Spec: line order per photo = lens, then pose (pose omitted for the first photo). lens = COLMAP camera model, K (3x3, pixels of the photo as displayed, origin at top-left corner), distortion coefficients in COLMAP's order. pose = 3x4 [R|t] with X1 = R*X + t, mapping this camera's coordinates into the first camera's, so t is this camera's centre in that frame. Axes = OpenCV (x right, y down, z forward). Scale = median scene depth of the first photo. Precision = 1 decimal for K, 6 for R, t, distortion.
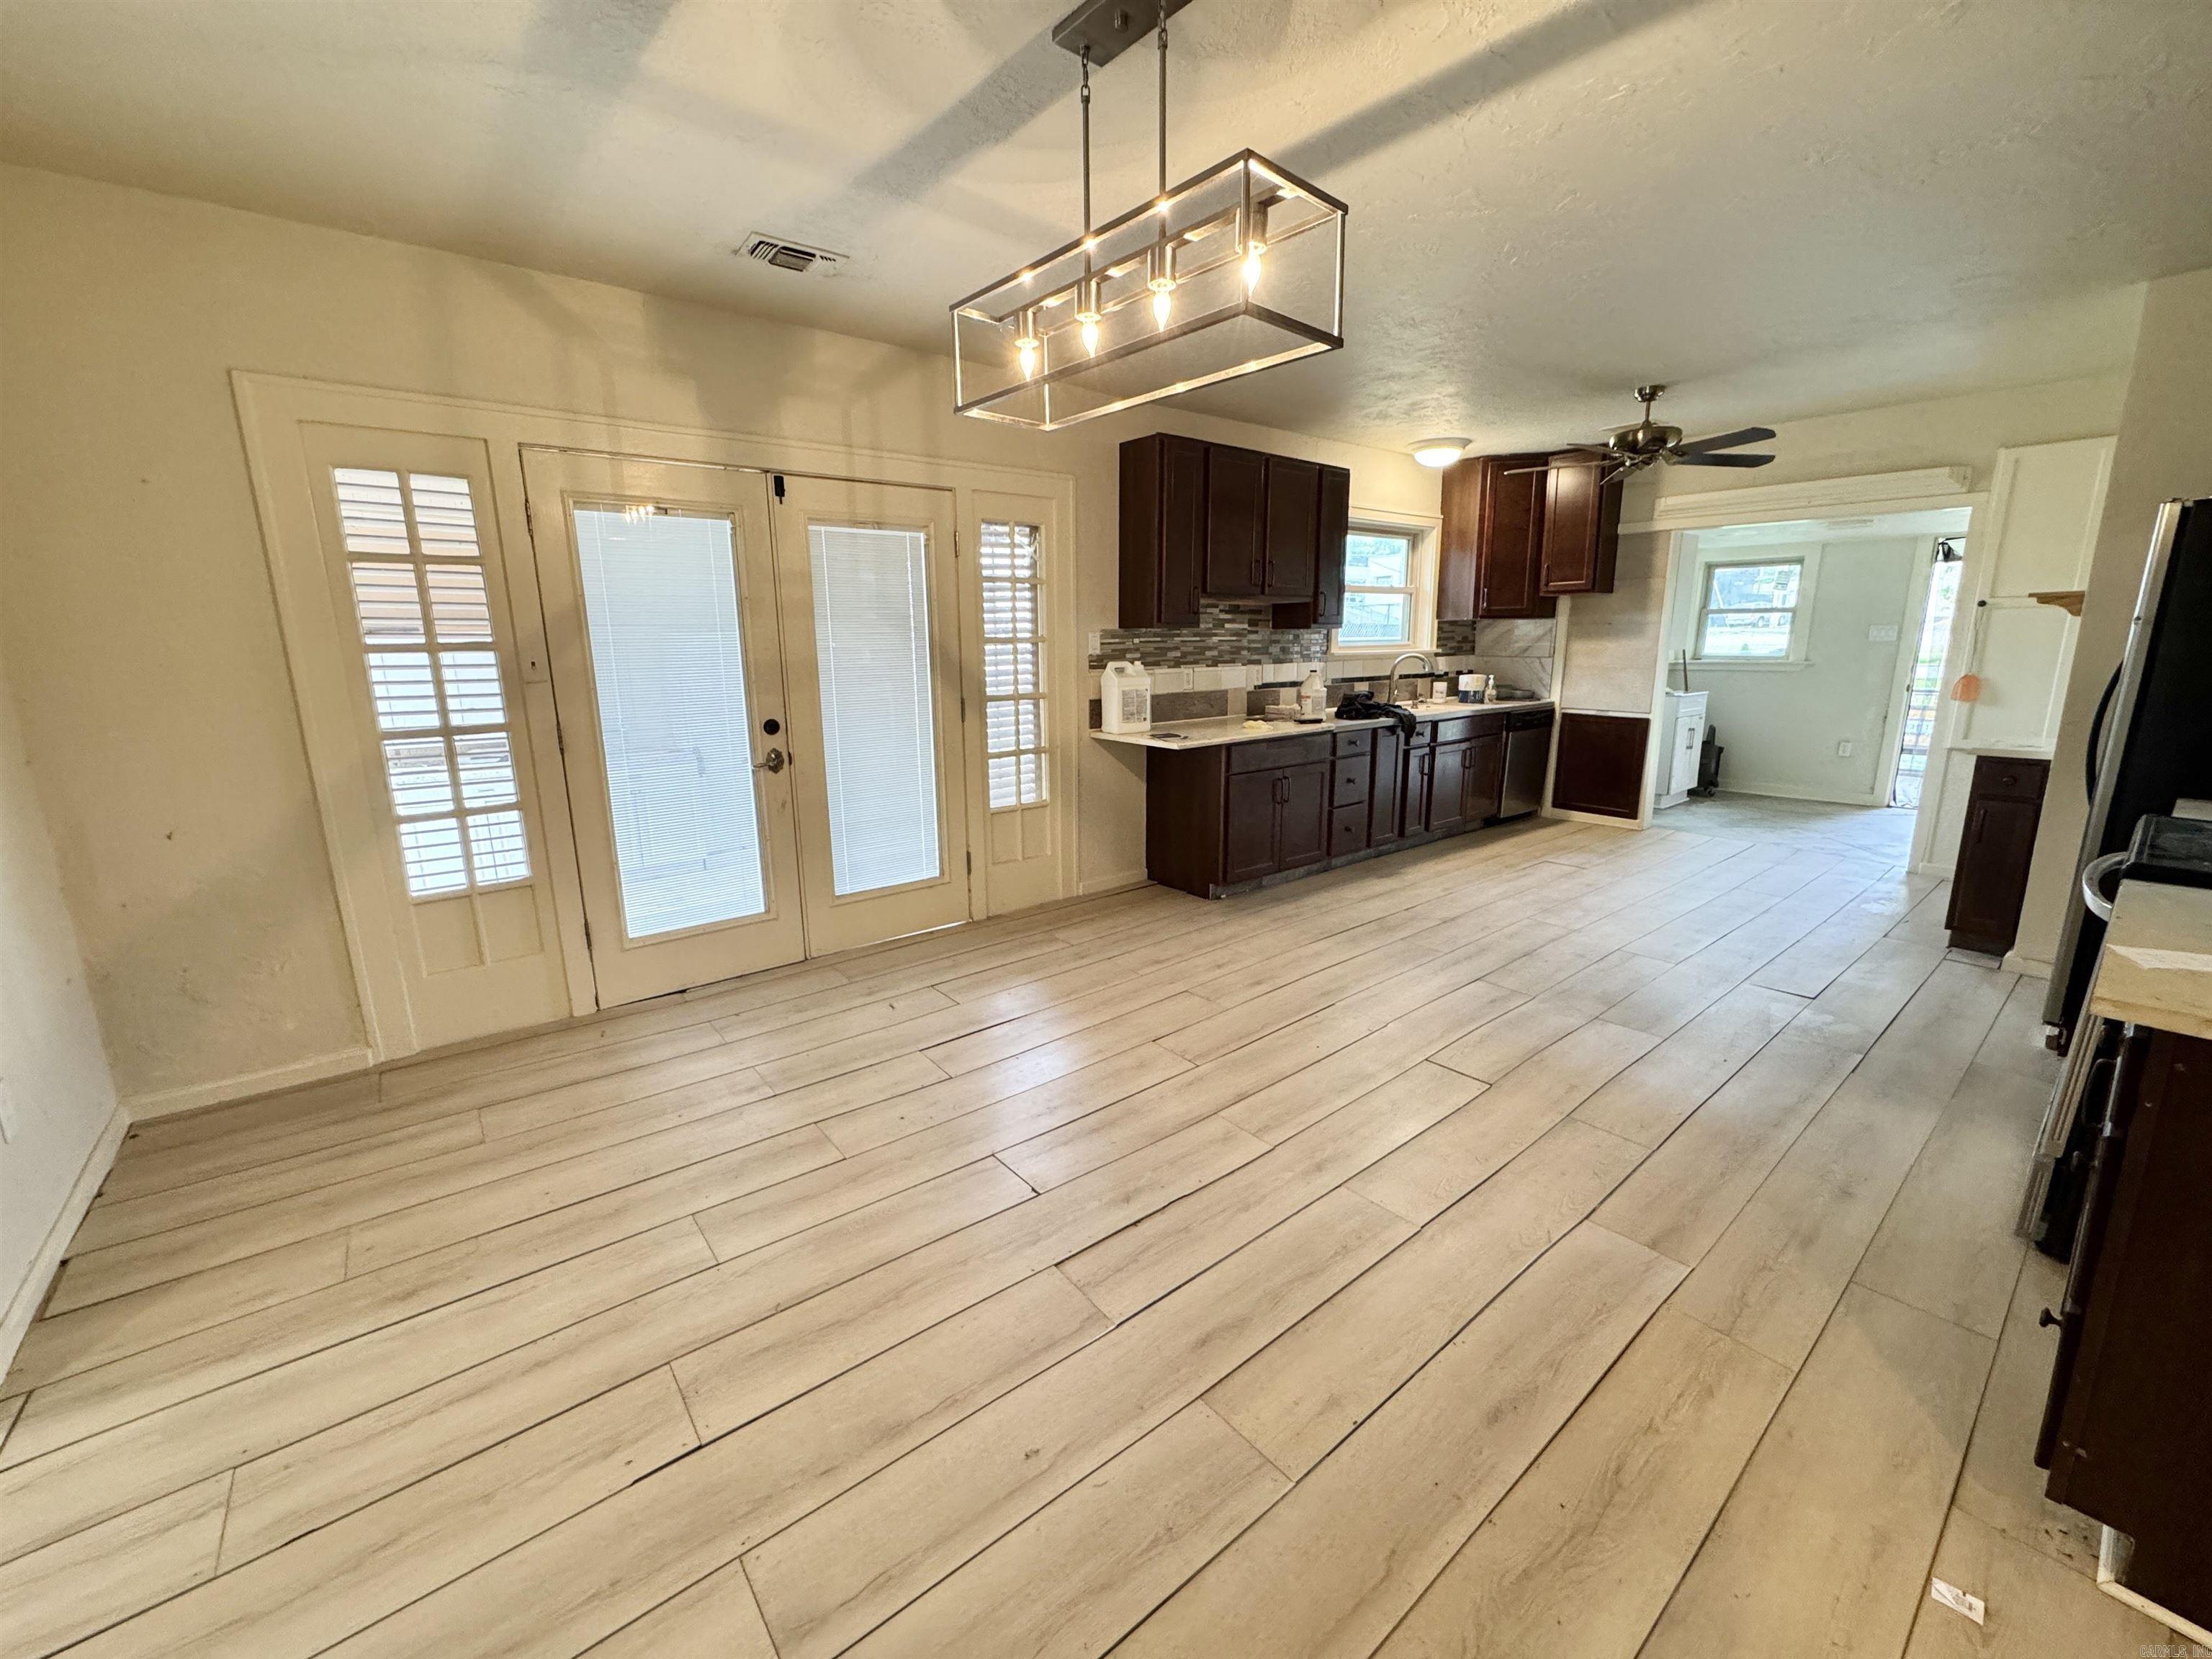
lens RADIAL K [[886.6, 0, 1122.0], [0, 886.6, 815.9], [0, 0, 1]] dist [-0.002656, 0.000157]
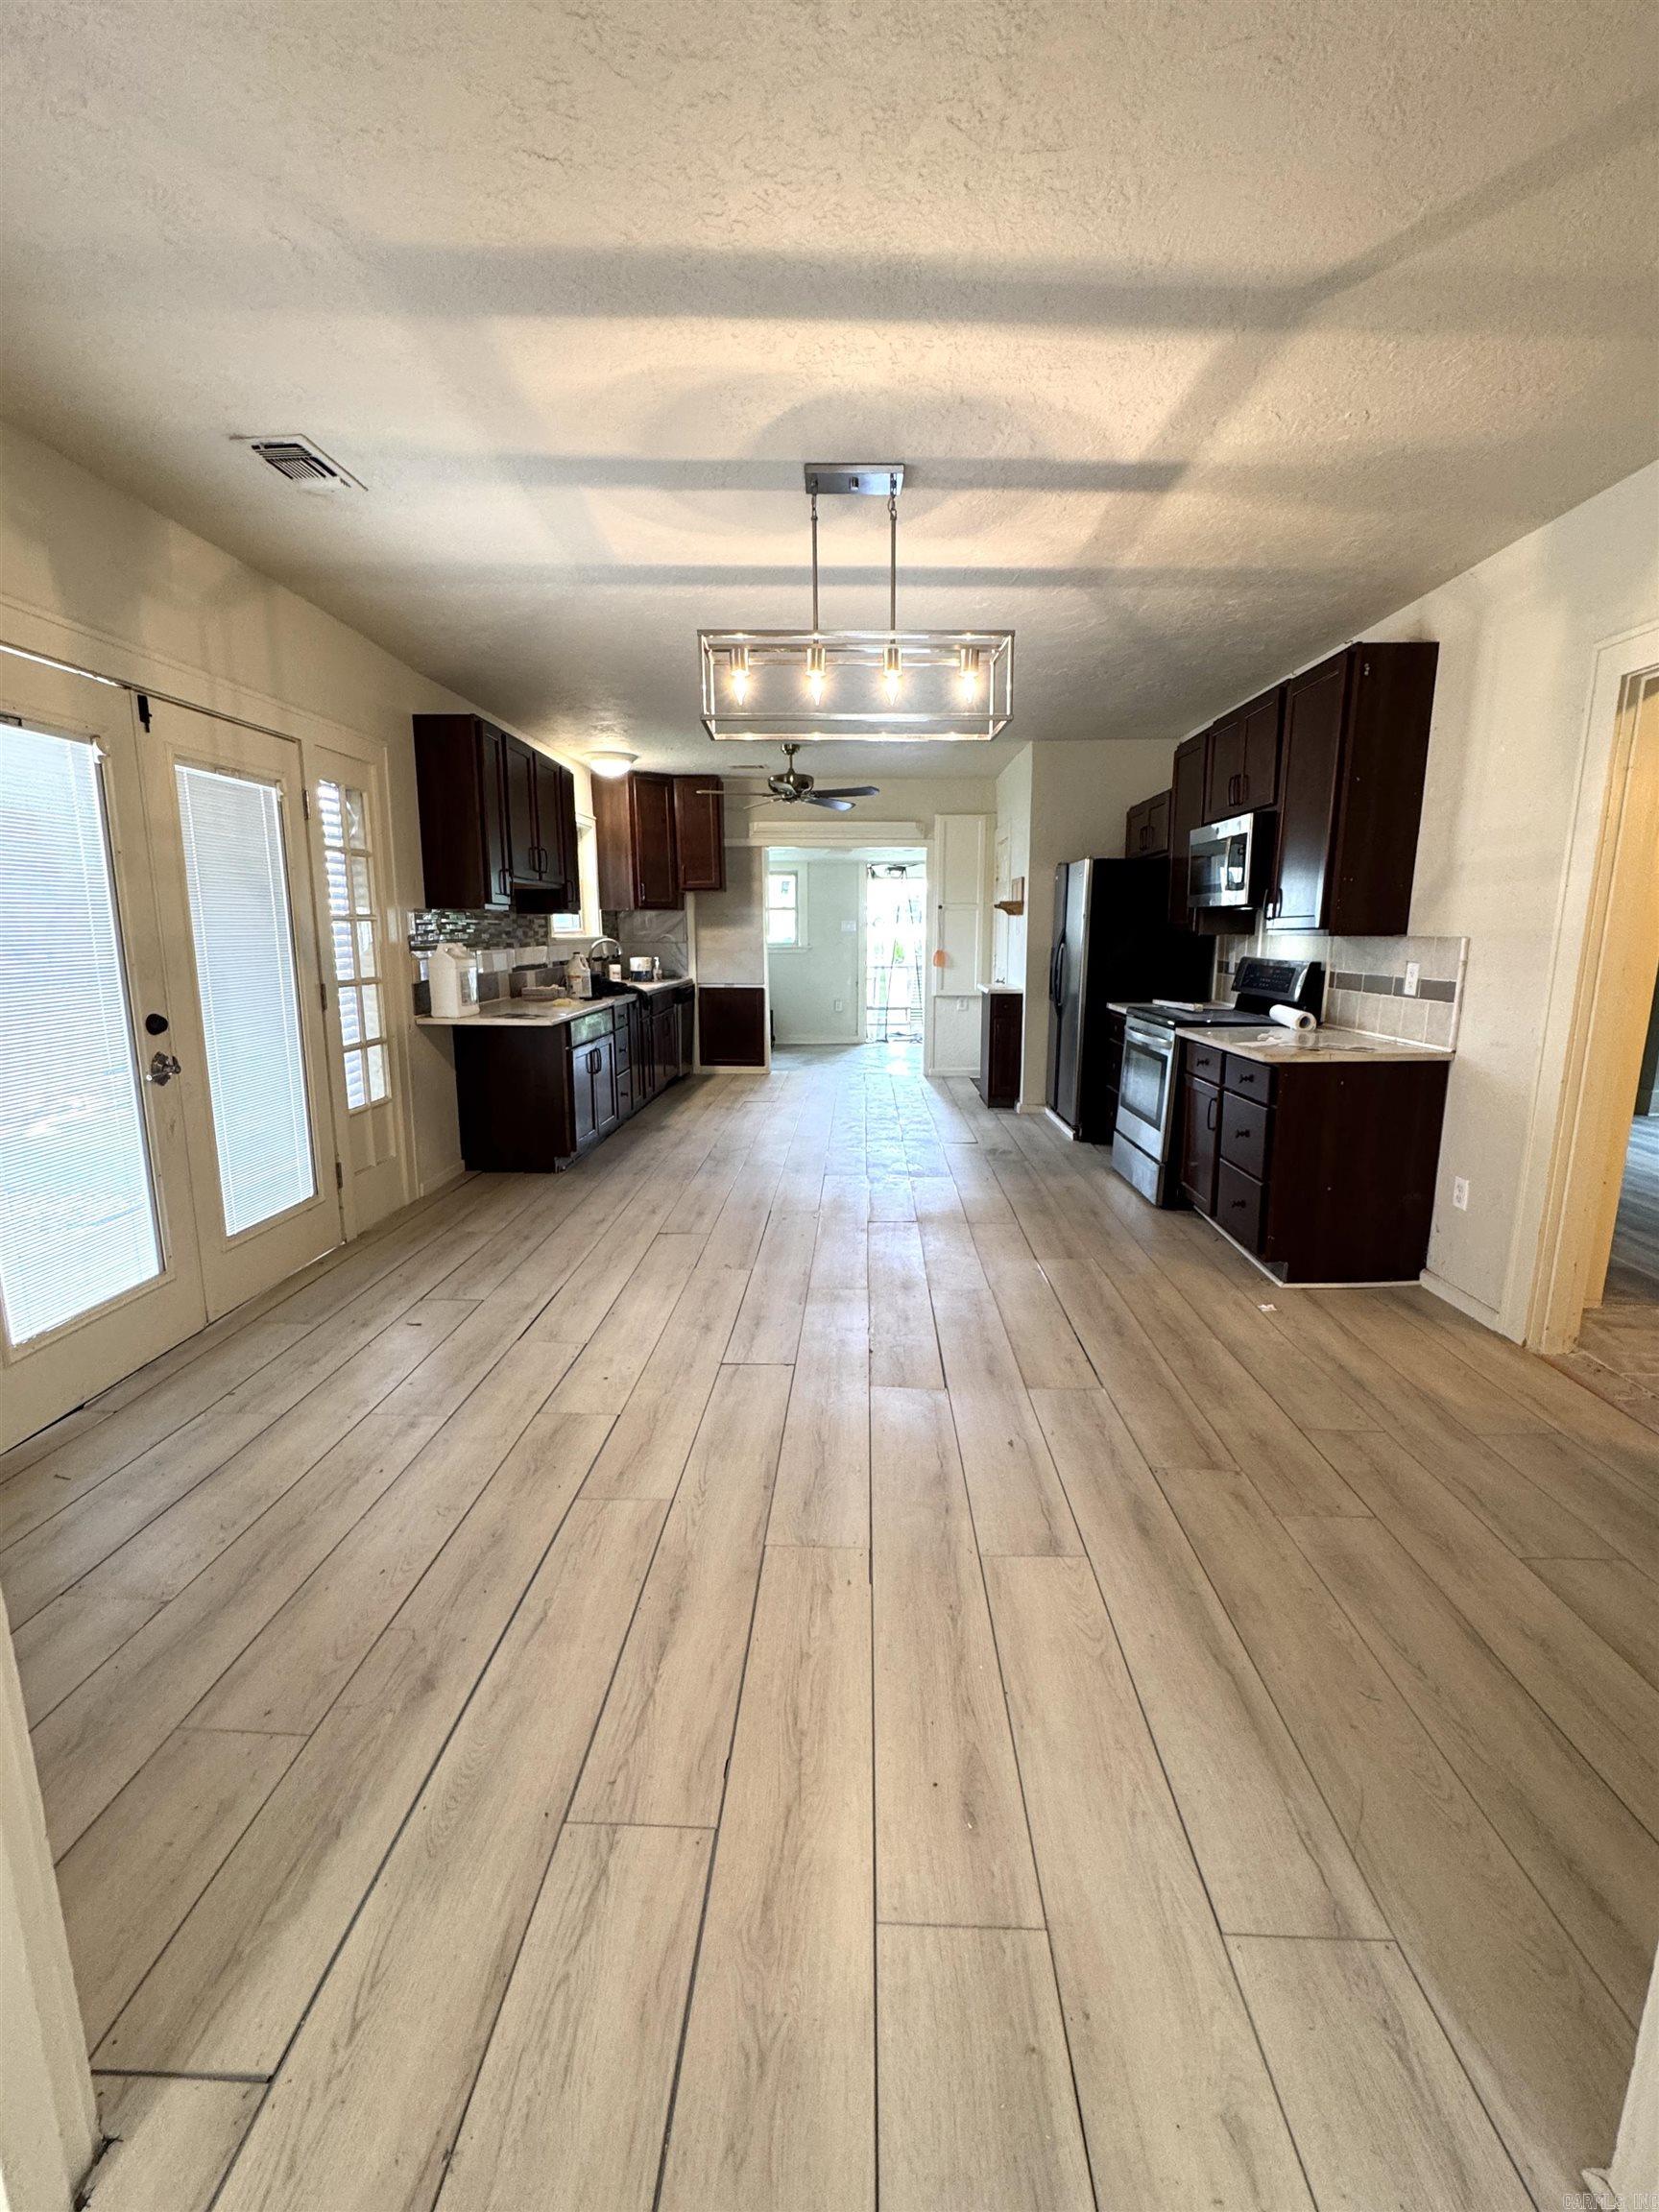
lens RADIAL K [[886.6, 0, 824.9], [0, 886.6, 1109.7], [0, 0, 1]] dist [-0.002656, 0.000157]
pose [[0.664982, -0.140822, 0.733463, -0.435015], [0.142357, 0.987957, 0.060618, 0.004508], [-0.733167, 0.064104, 0.677021, 0.053937]]
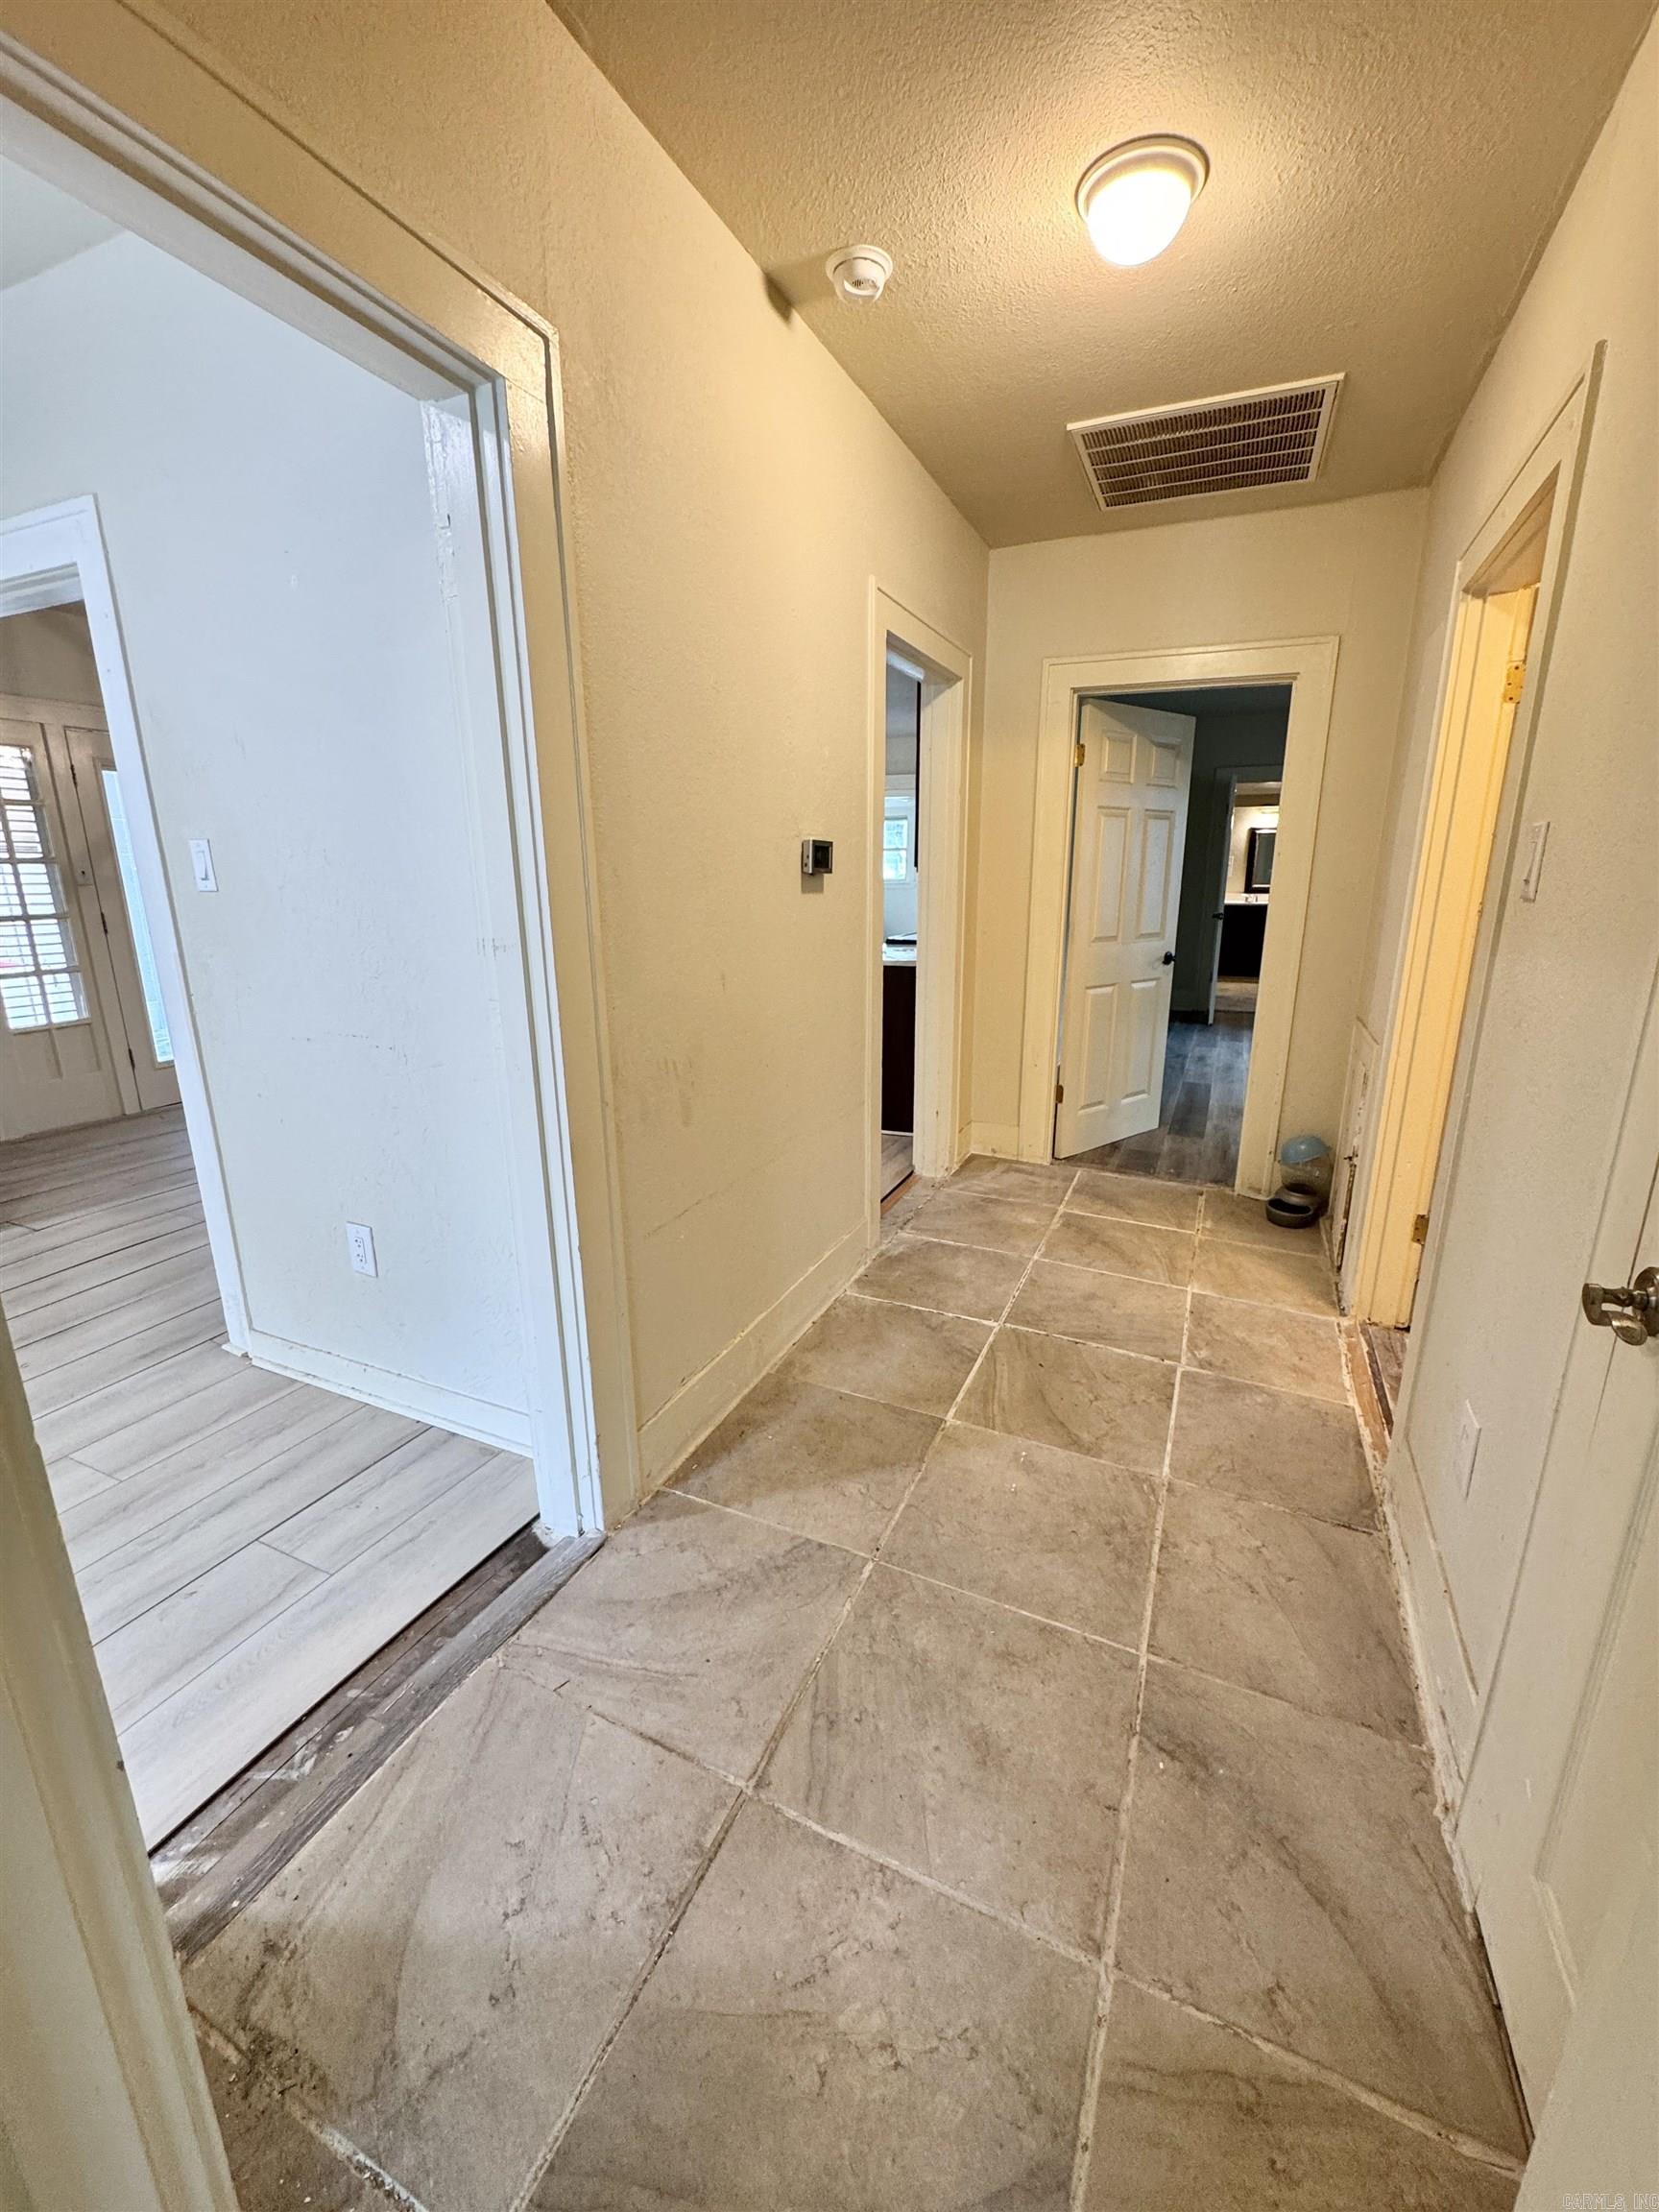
lens RADIAL K [[886.6, 0, 831.3], [0, 886.6, 1099.5], [0, 0, 1]] dist [-0.002656, 0.000157]
pose [[0.904359, -0.096012, 0.415832, -0.120340], [0.074439, 0.994916, 0.067827, 0.135699], [-0.420230, -0.030386, 0.906909, -0.606004]]
